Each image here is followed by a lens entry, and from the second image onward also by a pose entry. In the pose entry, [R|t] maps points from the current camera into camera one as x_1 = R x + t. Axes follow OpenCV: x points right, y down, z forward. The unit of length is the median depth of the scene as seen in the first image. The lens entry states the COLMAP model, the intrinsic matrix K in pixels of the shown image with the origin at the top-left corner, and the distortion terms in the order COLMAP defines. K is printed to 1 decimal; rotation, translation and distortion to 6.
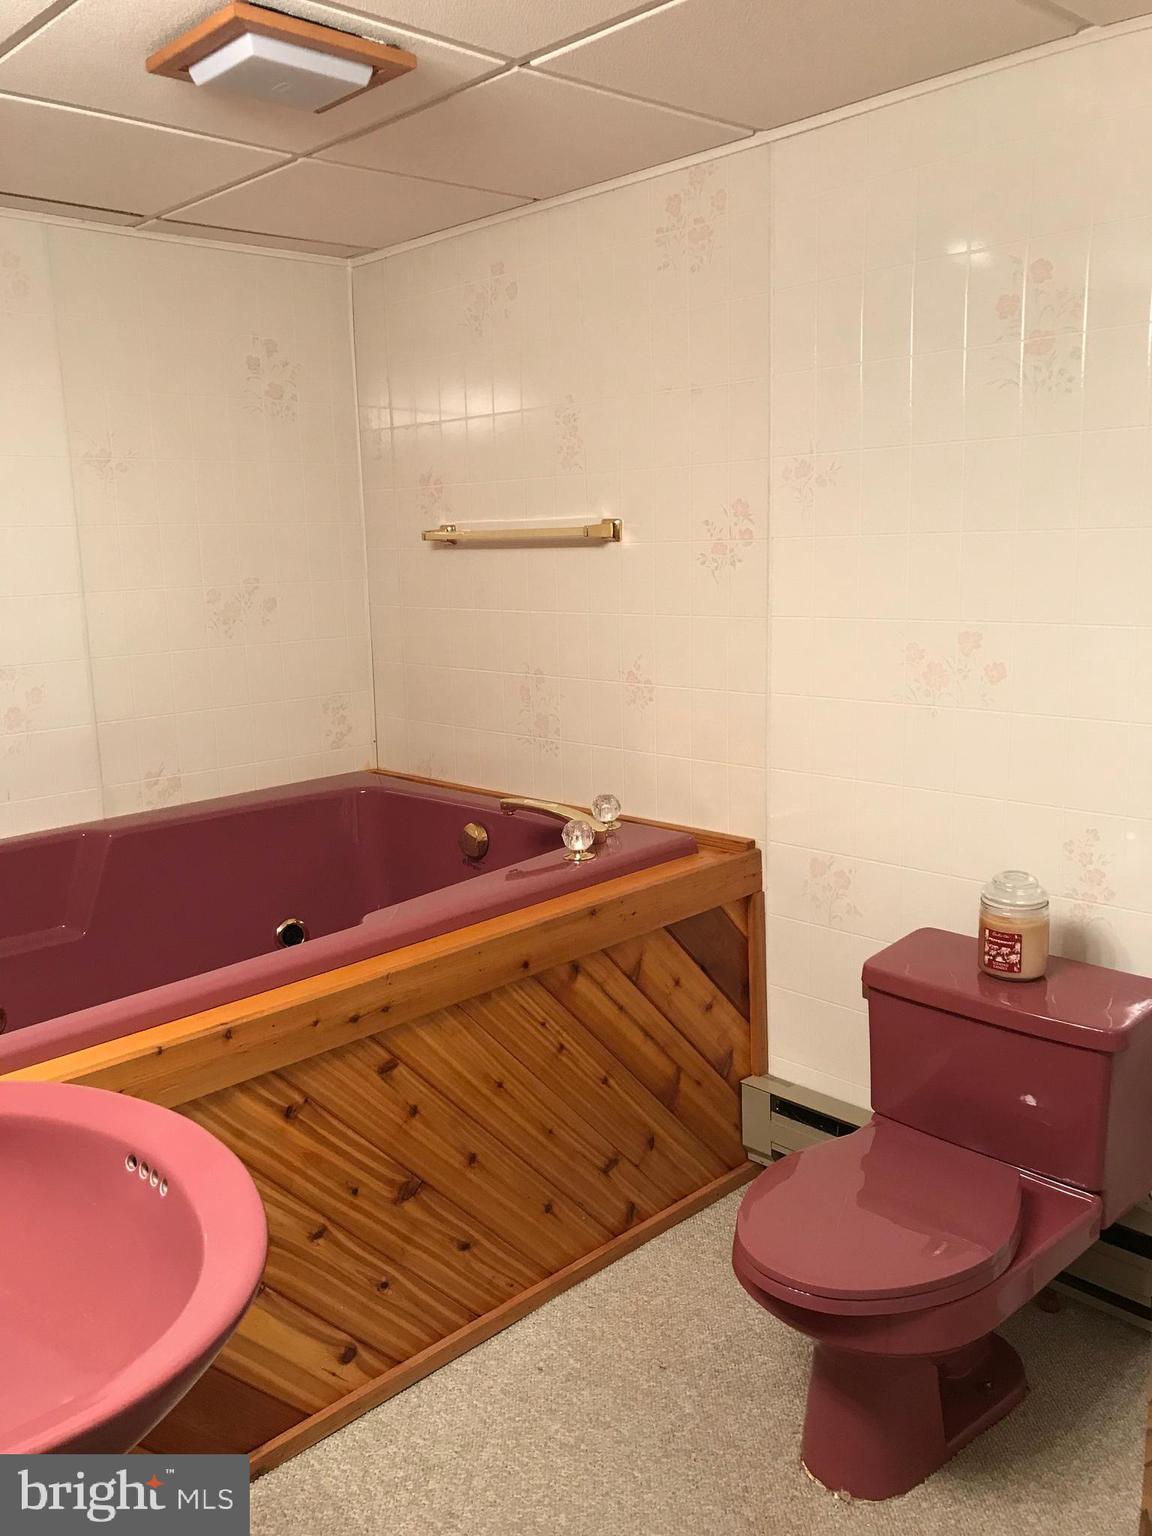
lens RADIAL K [[1225.1, 0, 580.2], [0, 1225.1, 761.4], [0, 0, 1]] dist [0.009267, -0.030952]
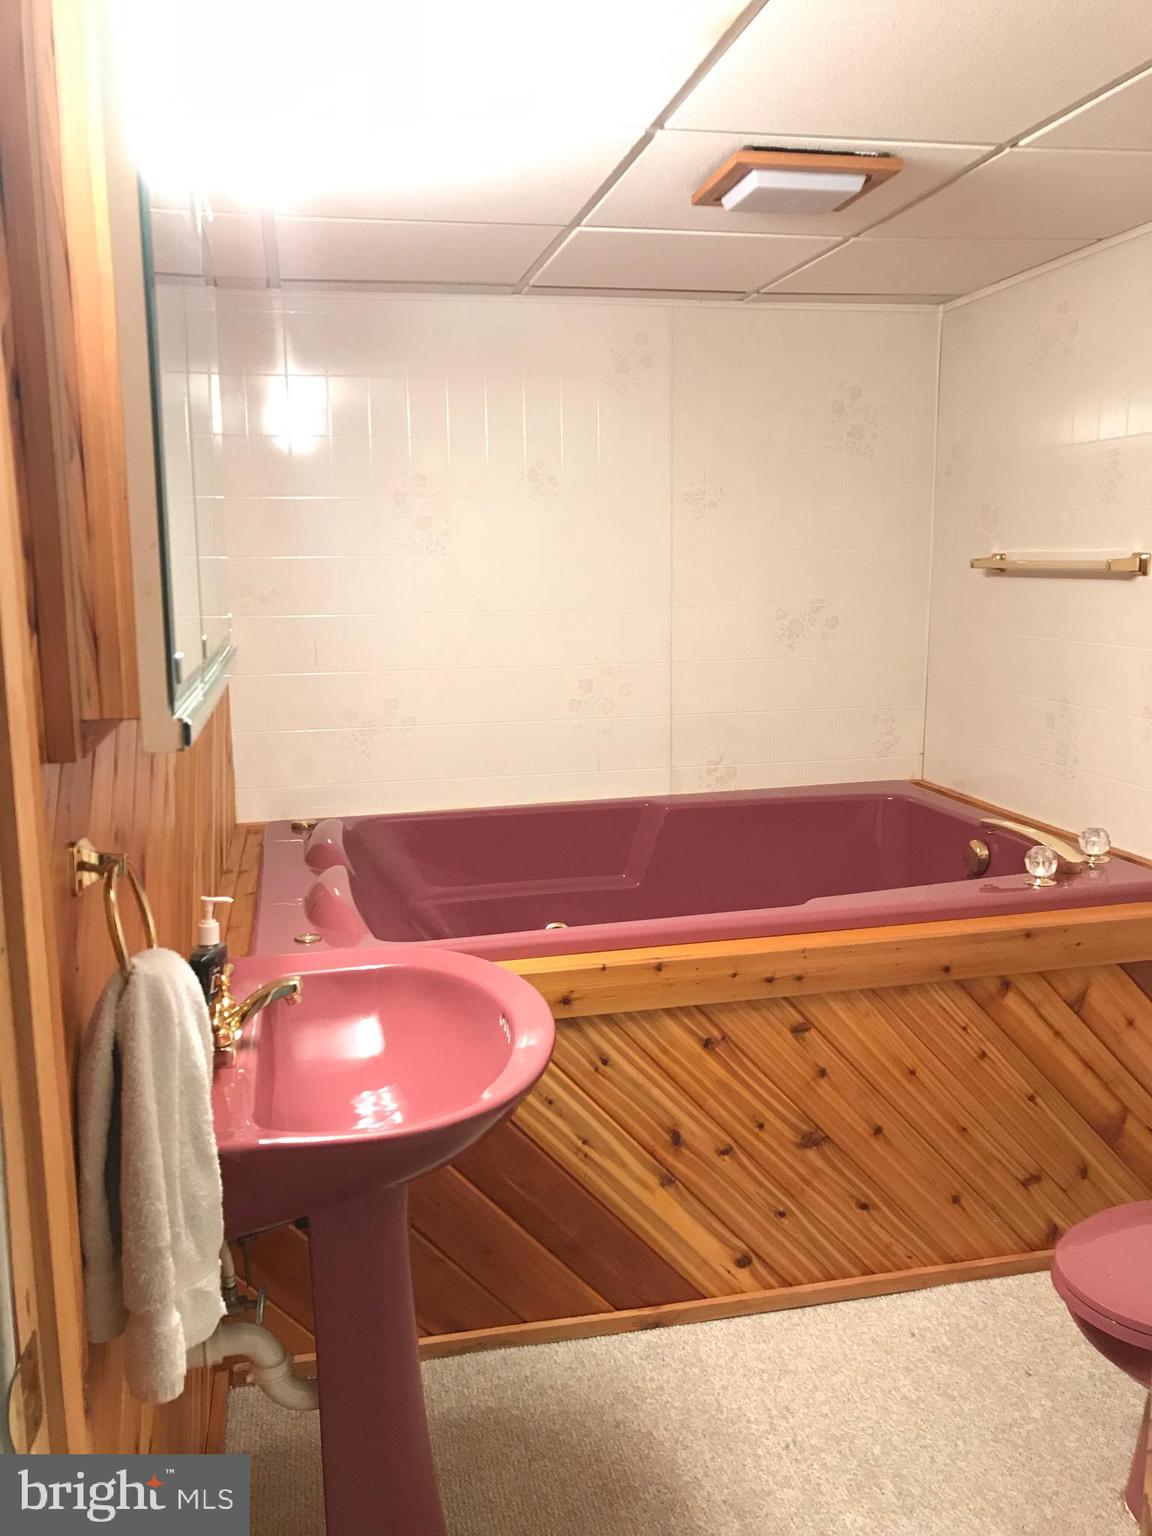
lens RADIAL K [[1233.4, 0, 573.5], [0, 1233.4, 767.5], [0, 0, 1]] dist [0.006459, -0.065025]
pose [[0.835900, 0.105603, -0.538627, 0.247532], [-0.104829, 0.993969, 0.032192, -0.011692], [0.538779, 0.029554, 0.841929, -0.102808]]
